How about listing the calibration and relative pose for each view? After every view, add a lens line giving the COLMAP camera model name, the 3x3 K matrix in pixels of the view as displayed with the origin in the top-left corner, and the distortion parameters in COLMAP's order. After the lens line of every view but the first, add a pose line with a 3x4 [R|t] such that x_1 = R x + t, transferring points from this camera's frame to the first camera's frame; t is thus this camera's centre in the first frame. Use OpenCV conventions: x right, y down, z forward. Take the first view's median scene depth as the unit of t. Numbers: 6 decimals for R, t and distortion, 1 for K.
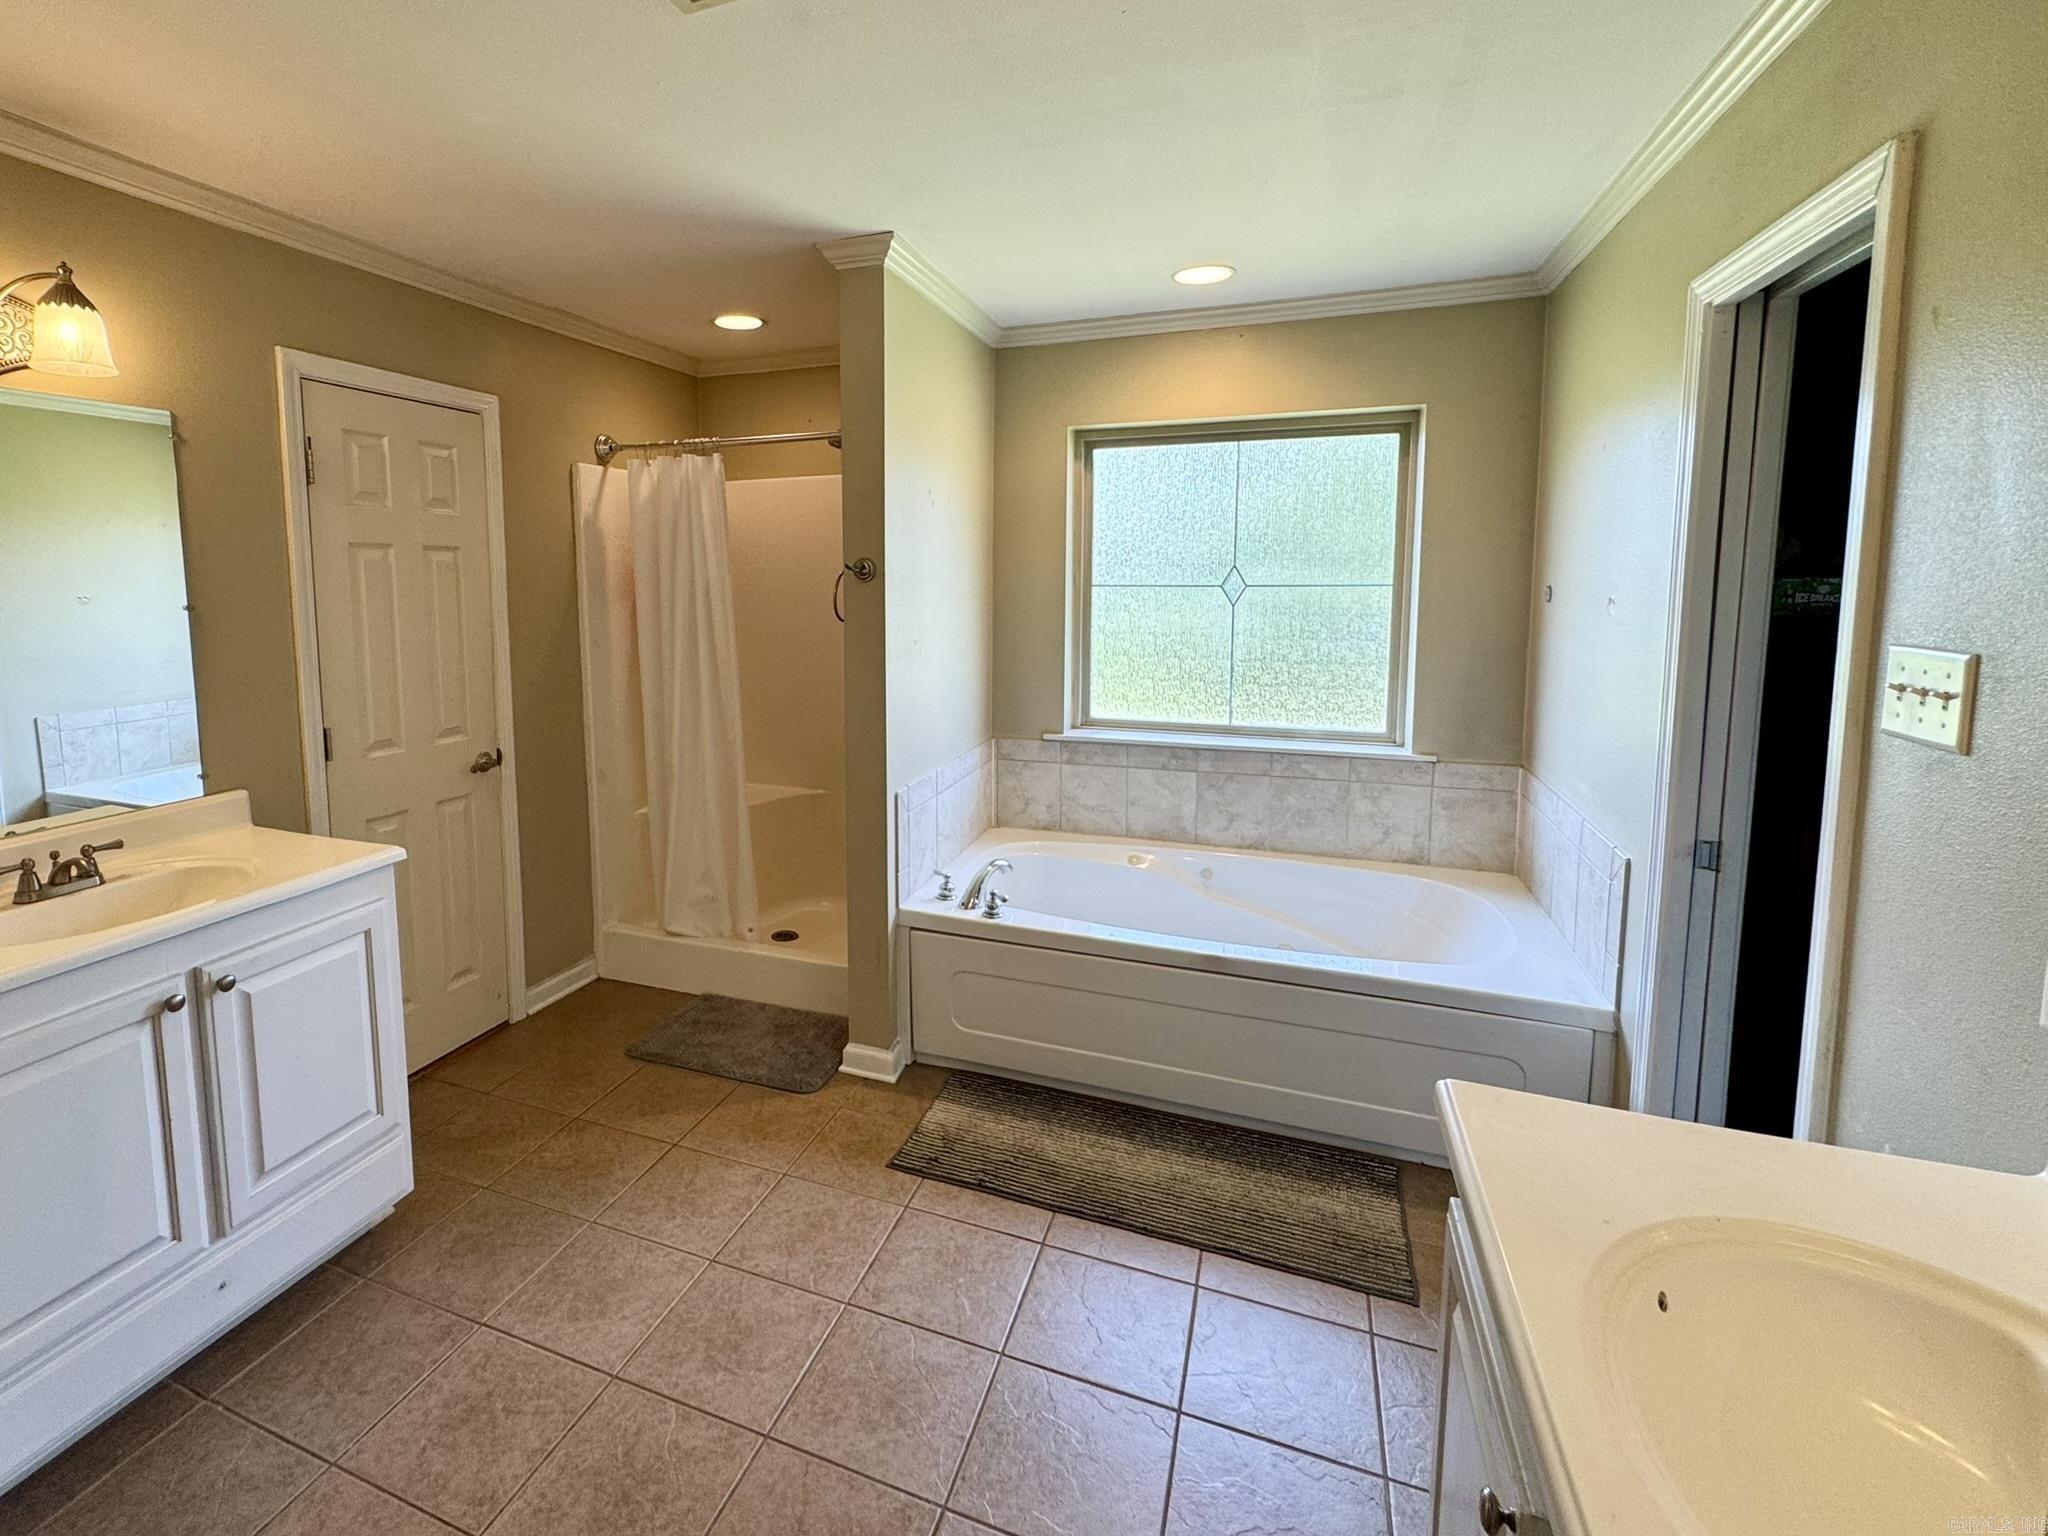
lens RADIAL K [[946.0, 0, 885.2], [0, 946.0, 680.9], [0, 0, 1]] dist [-0.010568, 0.000093]
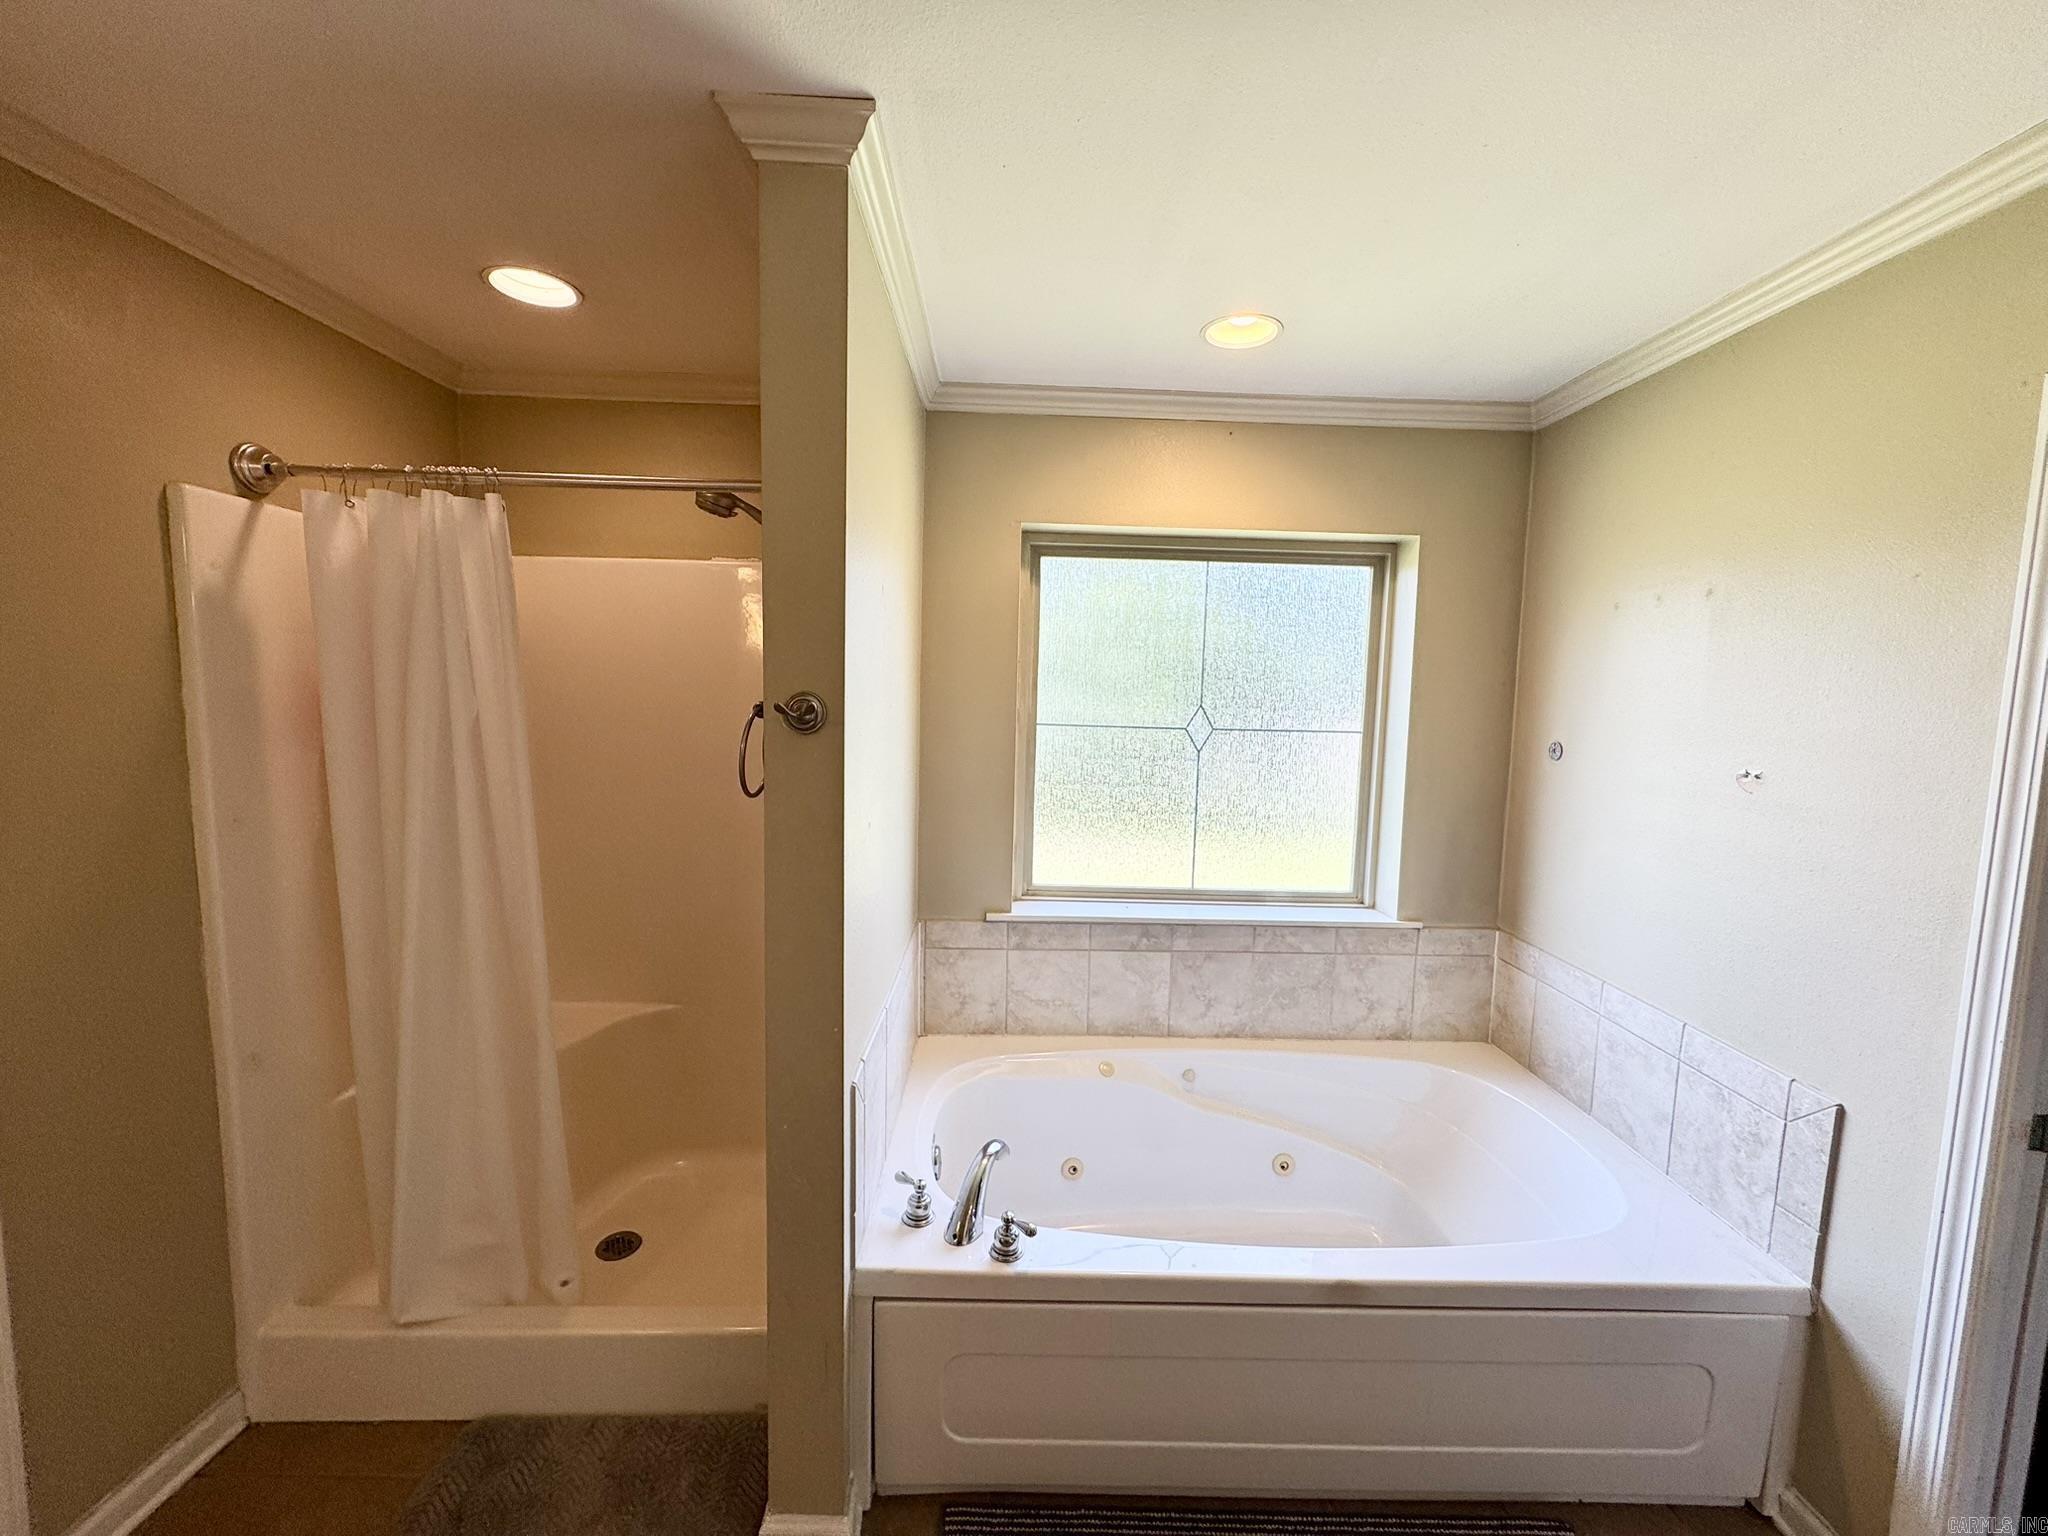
lens RADIAL K [[813.8, 0, 1022.9], [0, 813.8, 768.7], [0, 0, 1]] dist [-0.001671, 0.000210]
pose [[0.917880, -0.008467, 0.396769, -0.076781], [0.011911, 0.999910, -0.006215, -0.064218], [-0.396680, 0.010431, 0.917898, 0.399359]]
